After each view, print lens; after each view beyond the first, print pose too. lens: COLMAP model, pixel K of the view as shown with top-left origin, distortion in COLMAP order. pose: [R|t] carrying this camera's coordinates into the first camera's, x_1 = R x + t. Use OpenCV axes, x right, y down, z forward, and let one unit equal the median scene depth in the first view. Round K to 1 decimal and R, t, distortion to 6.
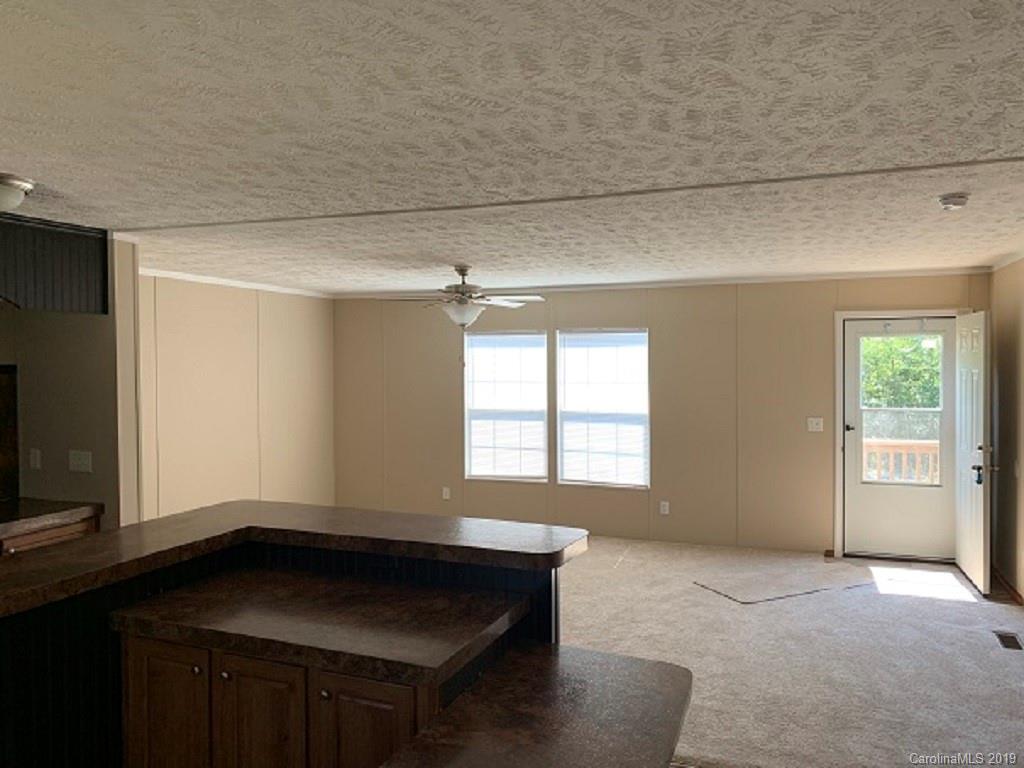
lens RADIAL K [[784.8, 0, 504.5], [0, 784.8, 376.4], [0, 0, 1]] dist [0.043993, -0.045884]
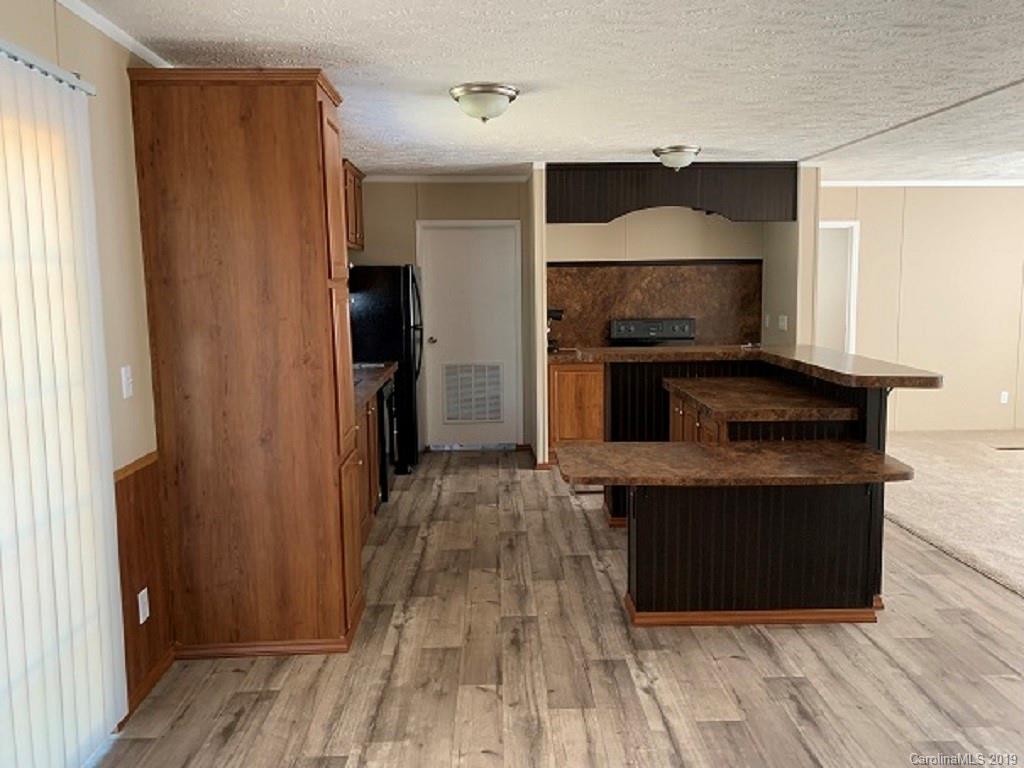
lens RADIAL K [[784.8, 0, 529.3], [0, 784.8, 357.1], [0, 0, 1]] dist [0.043993, -0.045884]
pose [[0.426180, 0.087681, -0.900379, 0.608396], [-0.016376, 0.995876, 0.089229, 0.048089], [0.904490, -0.023283, 0.425859, -0.053472]]
